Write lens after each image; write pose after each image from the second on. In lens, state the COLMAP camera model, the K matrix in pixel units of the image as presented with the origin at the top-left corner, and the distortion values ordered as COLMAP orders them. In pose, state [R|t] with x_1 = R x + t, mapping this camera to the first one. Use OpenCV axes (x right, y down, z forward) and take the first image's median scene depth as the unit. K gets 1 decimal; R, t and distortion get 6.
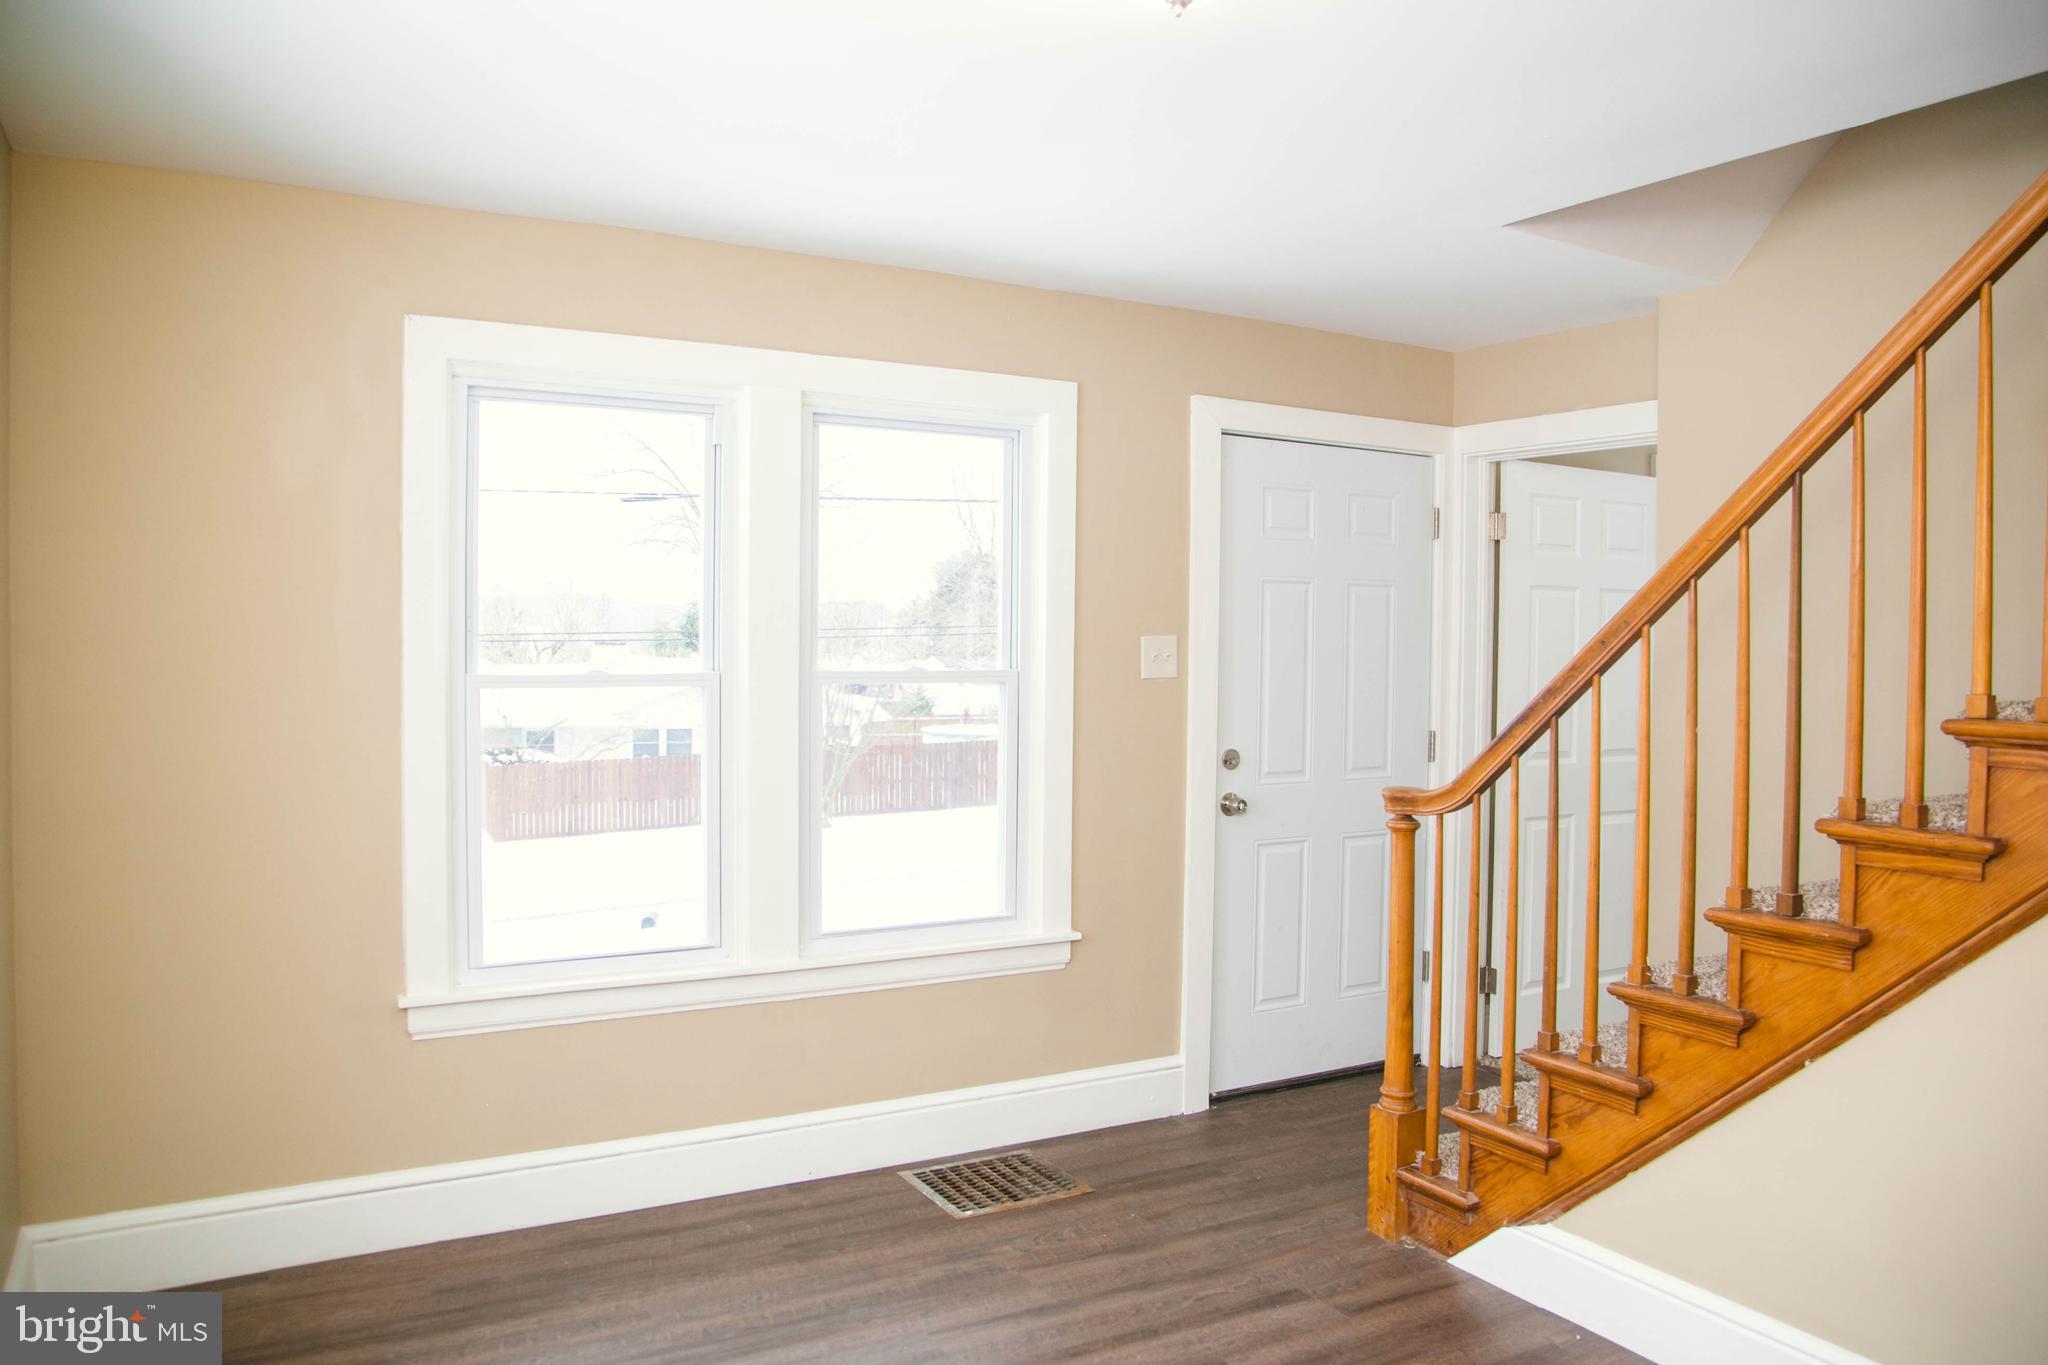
lens RADIAL K [[1464.8, 0, 1034.6], [0, 1464.8, 673.6], [0, 0, 1]] dist [-0.117119, 0.064184]
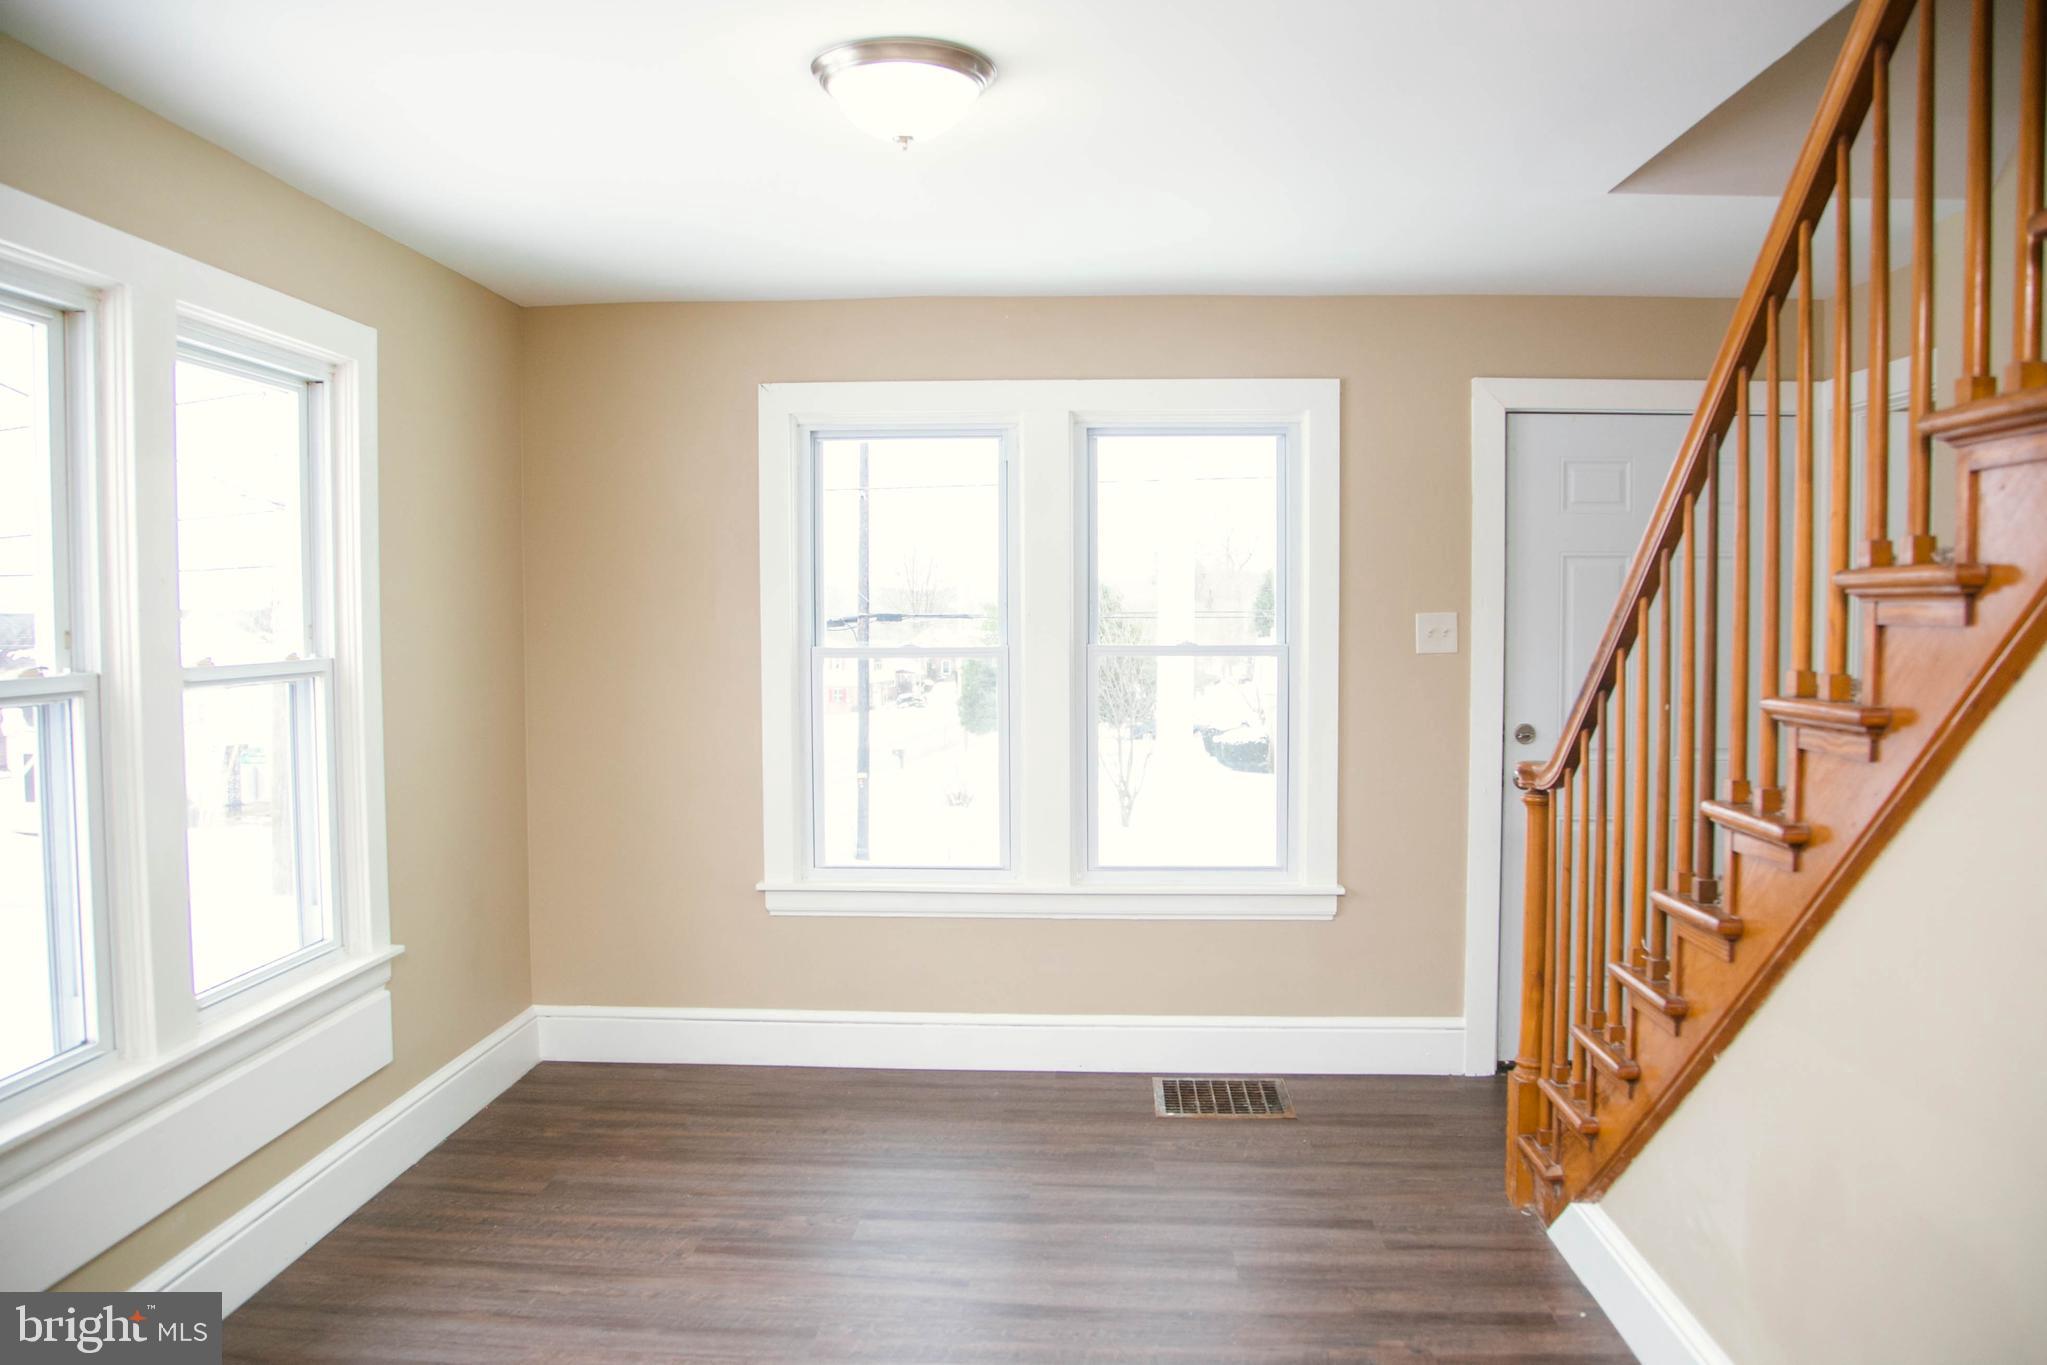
lens RADIAL K [[1464.1, 0, 1034.1], [0, 1464.1, 673.6], [0, 0, 1]] dist [-0.117119, 0.064184]
pose [[0.845072, 0.011625, -0.534527, 0.456677], [-0.003176, 0.999855, 0.016725, 0.001263], [0.534644, -0.012436, 0.844986, -0.034091]]
